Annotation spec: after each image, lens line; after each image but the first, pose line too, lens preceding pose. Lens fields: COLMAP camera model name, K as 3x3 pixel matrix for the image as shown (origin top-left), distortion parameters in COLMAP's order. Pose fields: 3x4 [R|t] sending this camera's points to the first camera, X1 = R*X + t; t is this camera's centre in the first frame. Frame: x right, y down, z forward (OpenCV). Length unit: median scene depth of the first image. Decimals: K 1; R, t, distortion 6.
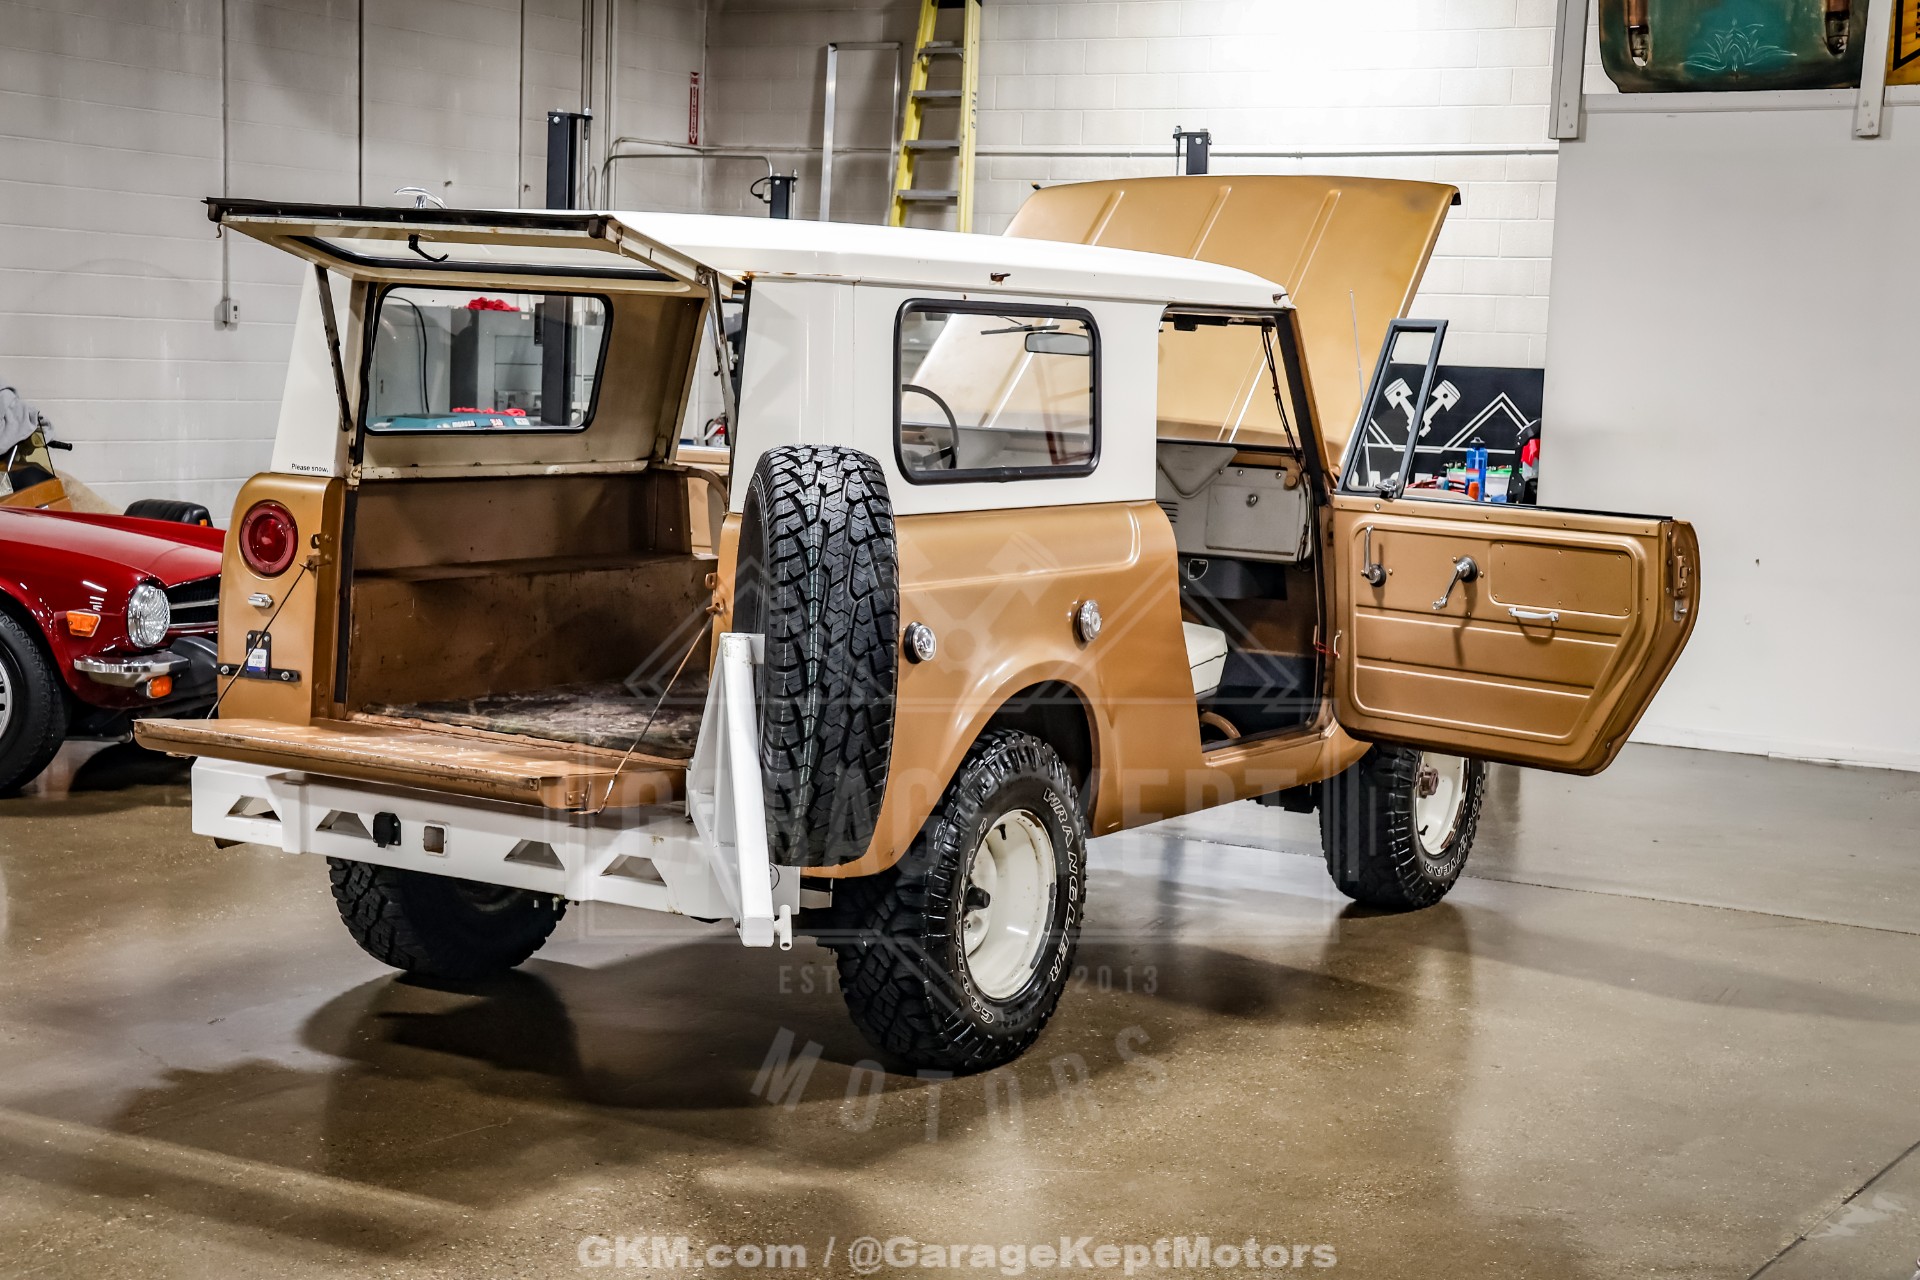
lens RADIAL K [[3012.6, 0, 944.0], [0, 3012.6, 647.4], [0, 0, 1]] dist [0.150248, 0.253445]
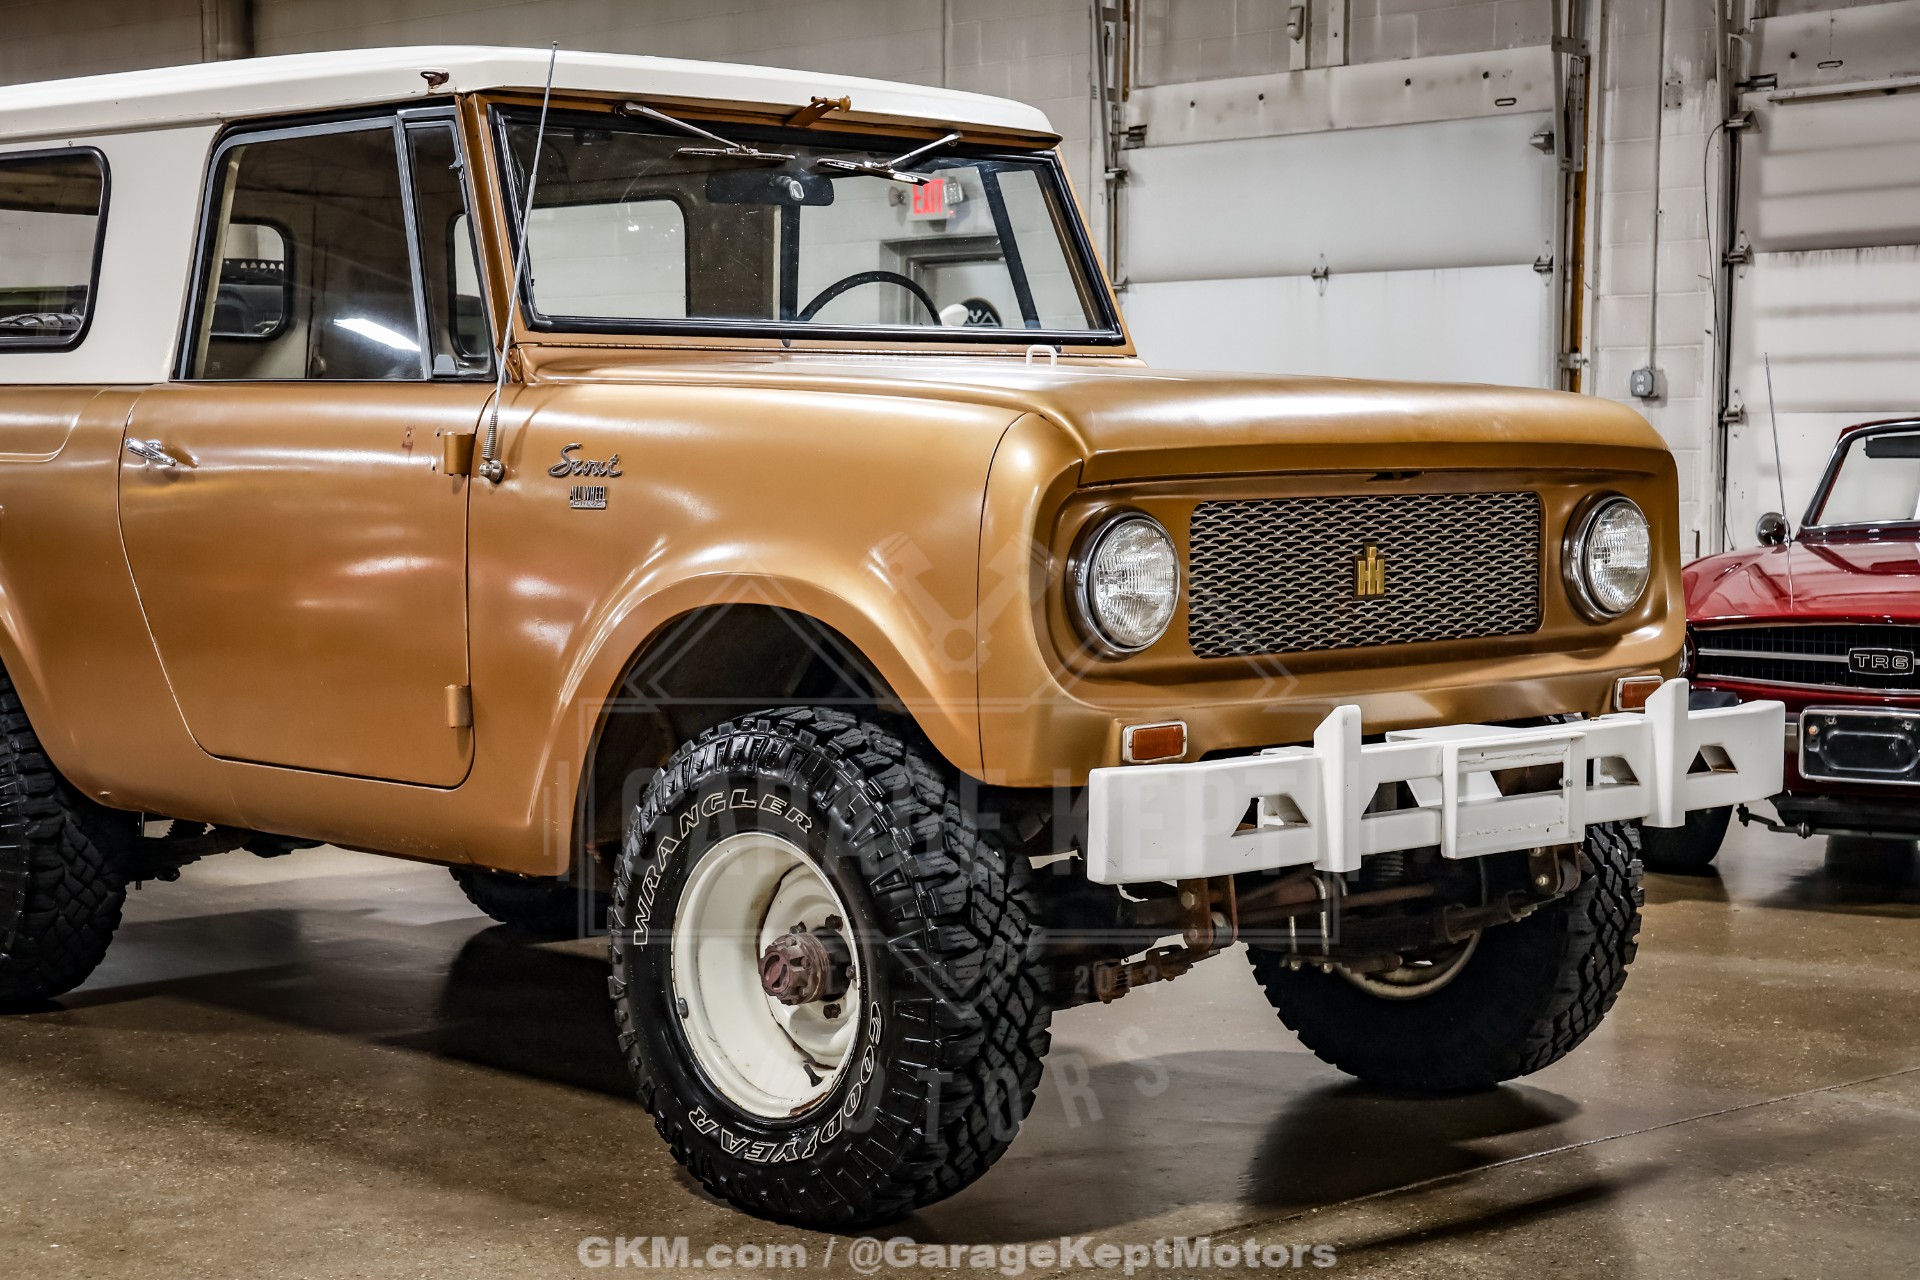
lens RADIAL K [[3325.7, 0, 944.1], [0, 3325.7, 641.0], [0, 0, 1]] dist [0.171916, 0.567813]
pose [[-0.271286, 0.018461, -0.962322, 0.712948], [-0.114558, 0.992090, 0.051327, -0.043403], [0.955657, 0.124166, -0.267026, 1.215272]]
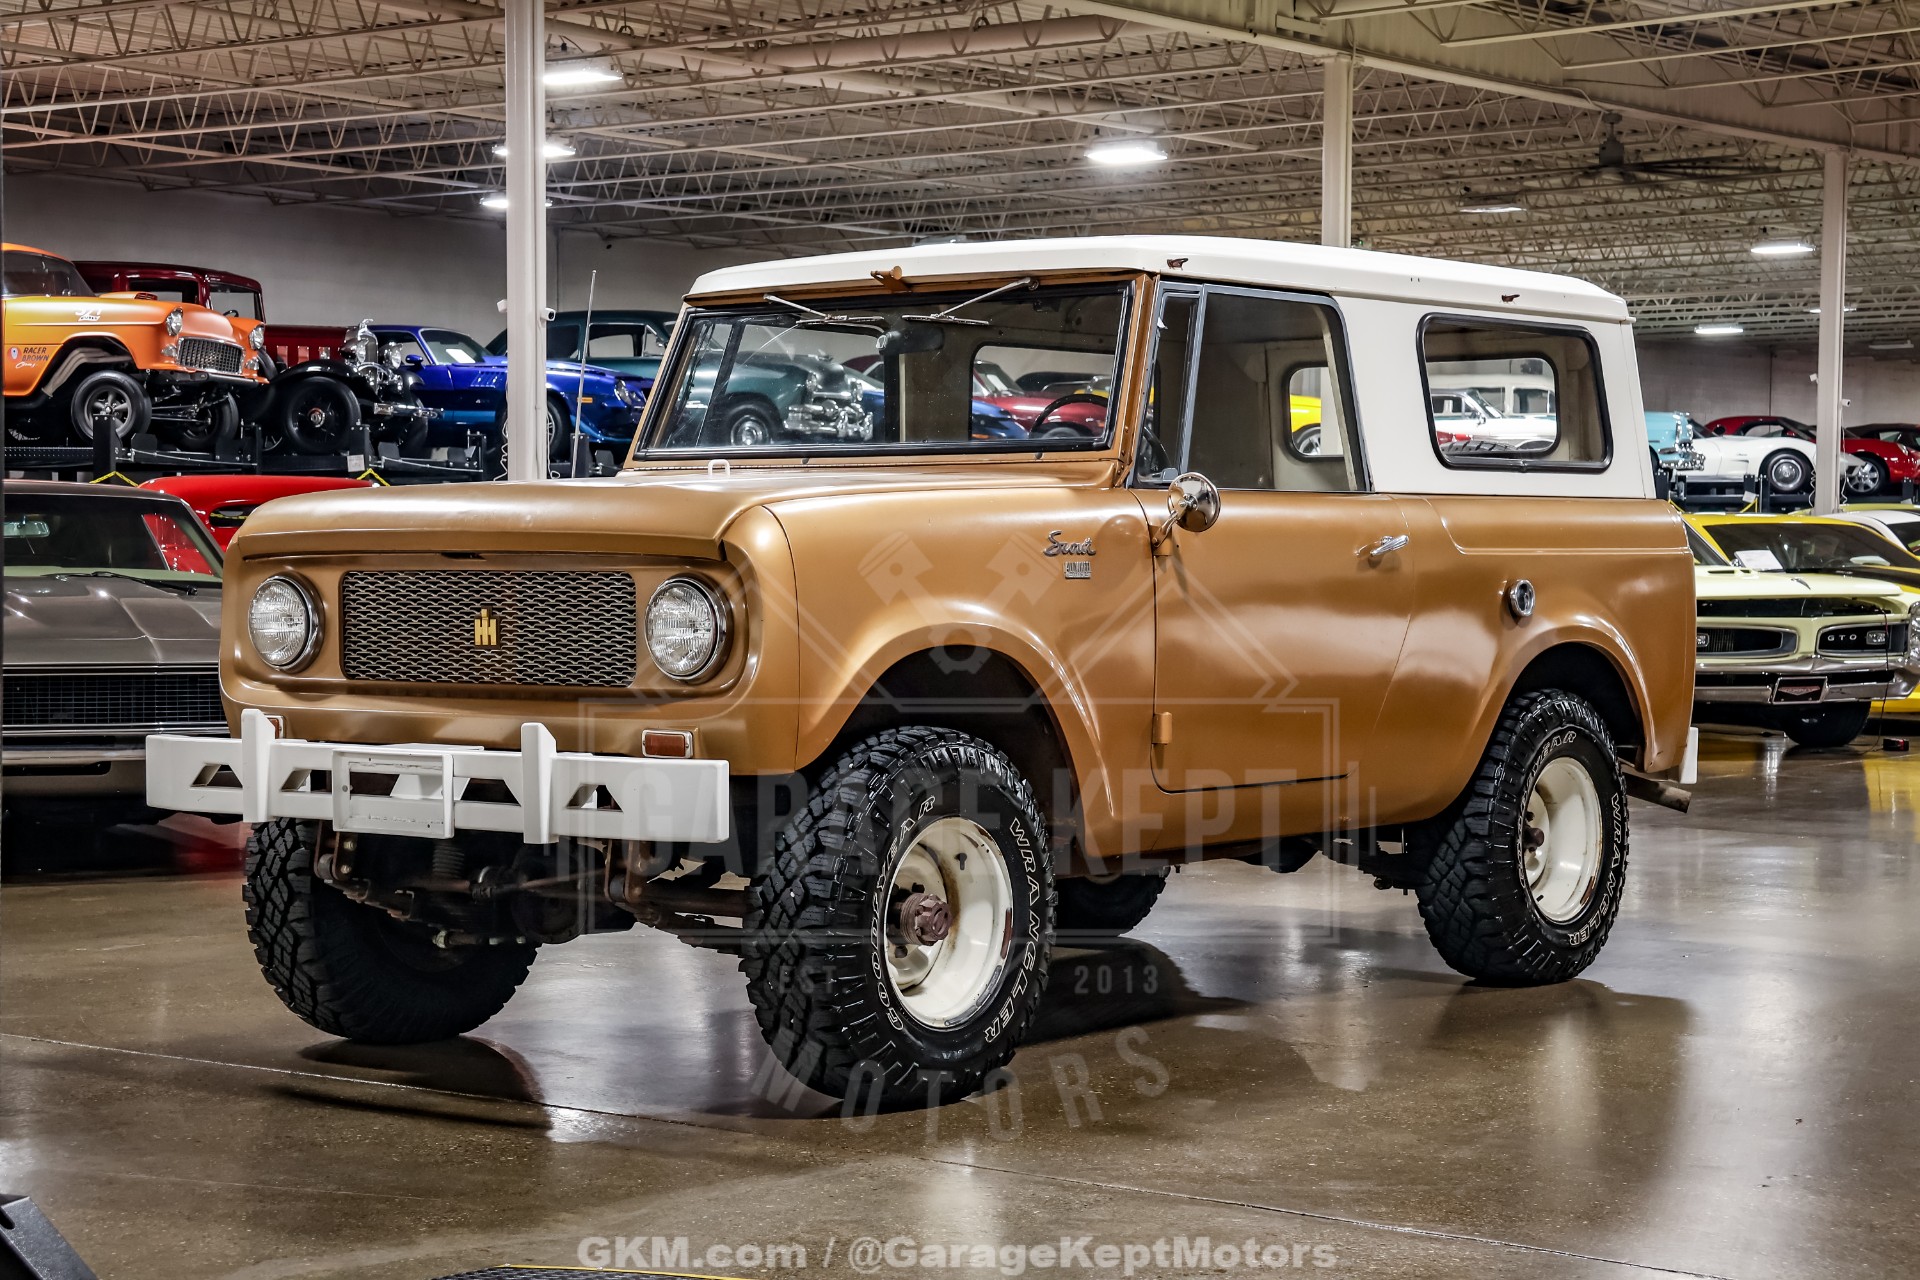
lens RADIAL K [[3507.2, 0, 929.9], [0, 3507.2, 641.9], [0, 0, 1]] dist [0.211874, 0.251894]
pose [[-0.987850, -0.047662, 0.147919, -0.116915], [-0.027249, 0.990186, 0.137076, -0.149096], [-0.153000, 0.131380, -0.979454, 1.937674]]
